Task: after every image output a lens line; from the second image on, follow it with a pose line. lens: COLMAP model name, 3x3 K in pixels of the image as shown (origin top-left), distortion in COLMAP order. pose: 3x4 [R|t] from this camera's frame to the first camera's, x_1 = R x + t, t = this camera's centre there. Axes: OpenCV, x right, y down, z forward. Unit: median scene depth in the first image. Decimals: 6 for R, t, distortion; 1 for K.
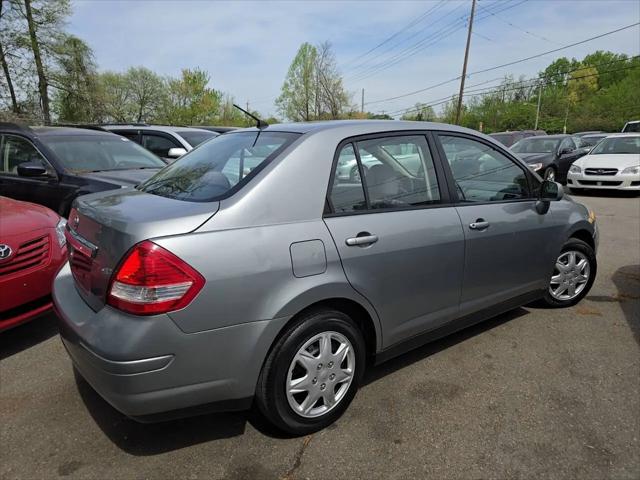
lens RADIAL K [[435.0, 0, 318.1], [0, 435.0, 235.3], [0, 0, 1]] dist [0.050411, -0.055390]
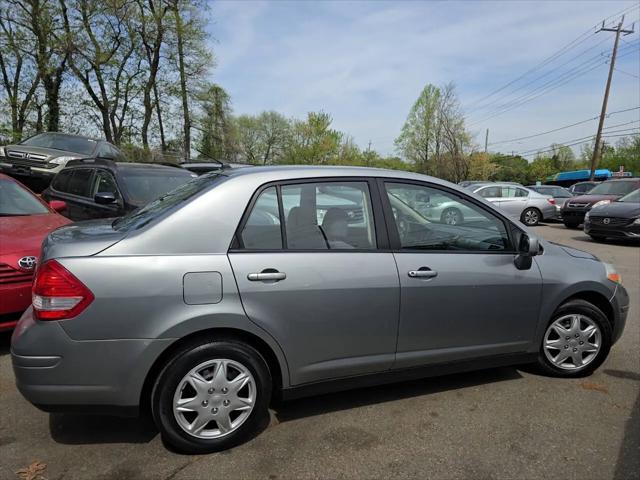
lens RADIAL K [[435.0, 0, 319.7], [0, 435.0, 238.4], [0, 0, 1]] dist [0.050411, -0.055390]
pose [[0.963502, 0.065643, -0.259527, 0.091571], [-0.085710, 0.994081, -0.066765, -0.004002], [0.253608, 0.086572, 0.963425, -0.000425]]
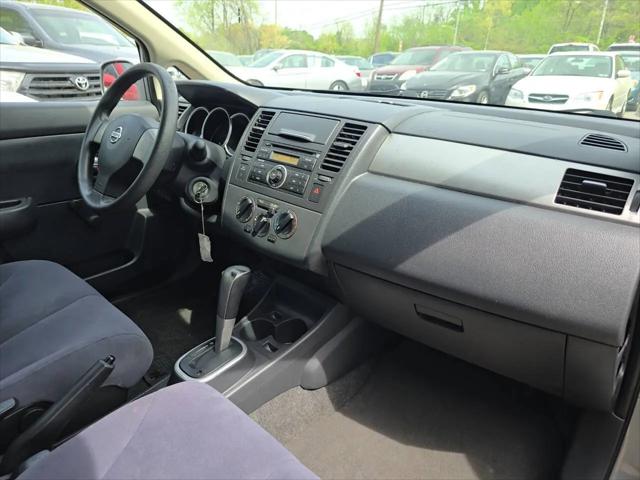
lens RADIAL K [[435.0, 0, 322.5], [0, 435.0, 241.0], [0, 0, 1]] dist [0.050411, -0.055390]
pose [[0.981297, -0.027628, 0.190506, 0.081948], [-0.006961, 0.983907, 0.178546, -0.027649], [-0.192373, -0.176533, 0.965313, 0.240538]]
